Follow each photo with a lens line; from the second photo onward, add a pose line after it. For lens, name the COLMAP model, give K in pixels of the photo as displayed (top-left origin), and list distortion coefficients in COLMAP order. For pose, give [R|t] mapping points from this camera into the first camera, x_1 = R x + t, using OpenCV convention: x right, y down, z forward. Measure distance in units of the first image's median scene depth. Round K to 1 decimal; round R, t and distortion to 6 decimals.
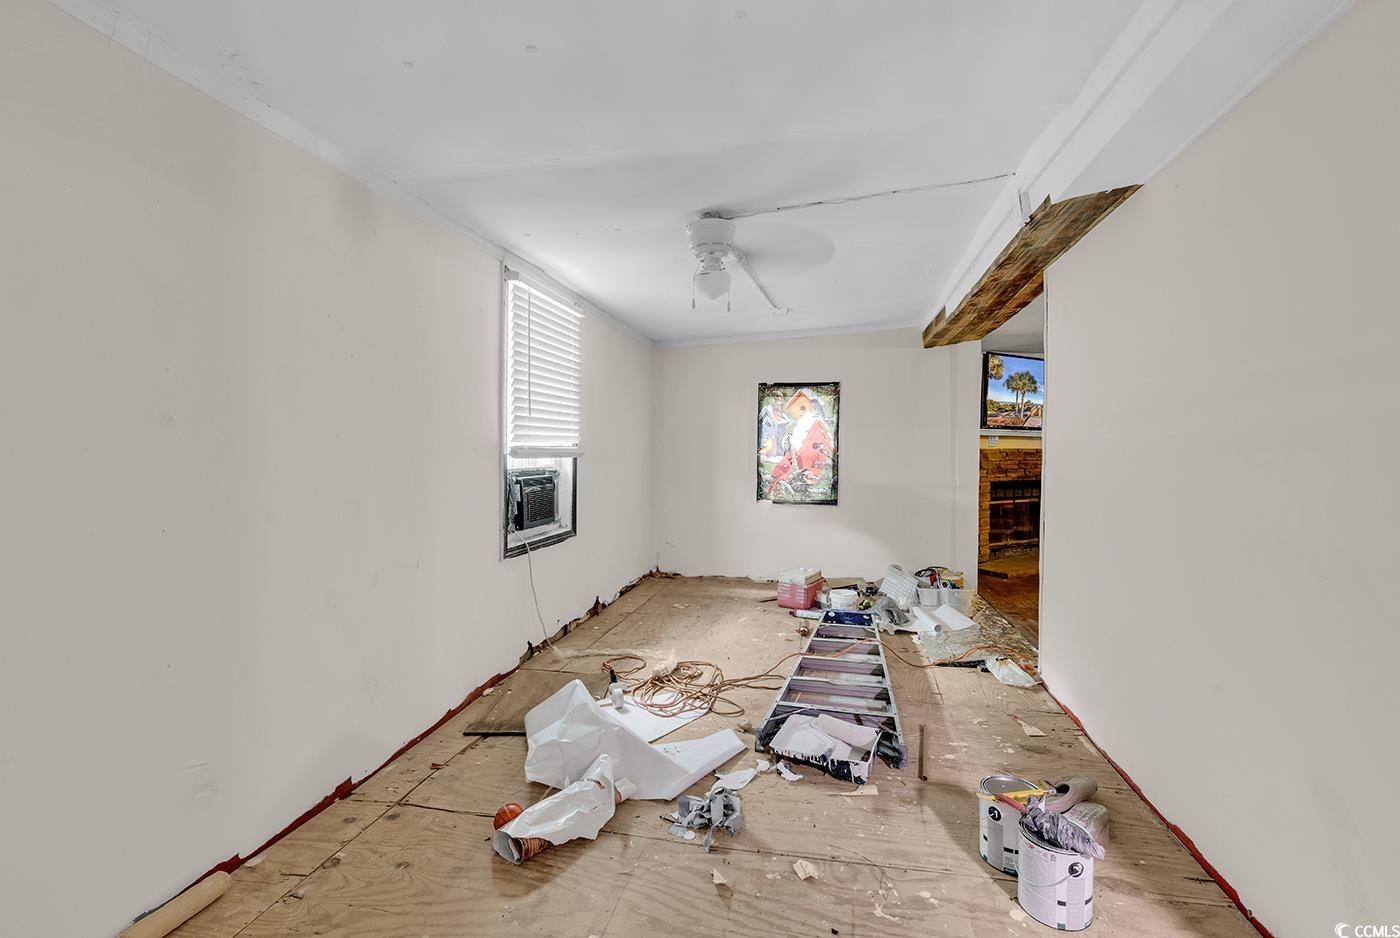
lens RADIAL K [[624.6, 0, 704.5], [0, 624.6, 468.7], [0, 0, 1]] dist [0.003033, -0.000696]
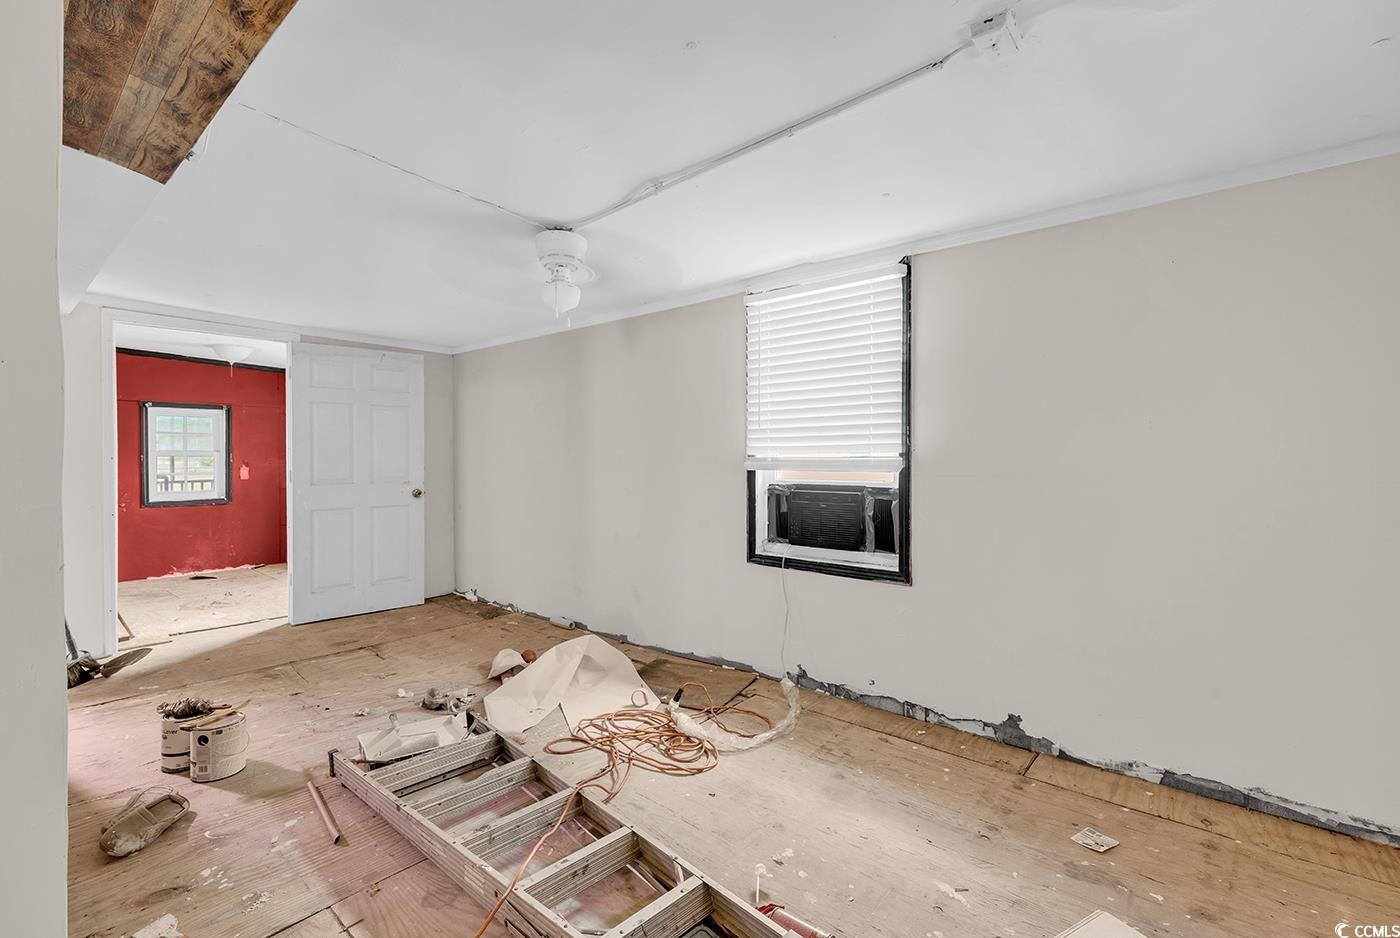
lens RADIAL K [[624.6, 0, 704.5], [0, 624.6, 468.7], [0, 0, 1]] dist [0.003033, -0.000696]
pose [[-0.474178, 0.010004, -0.880372, 0.378957], [-0.029560, 0.999191, 0.027276, -0.025021], [0.879933, 0.038958, -0.473498, 0.818258]]
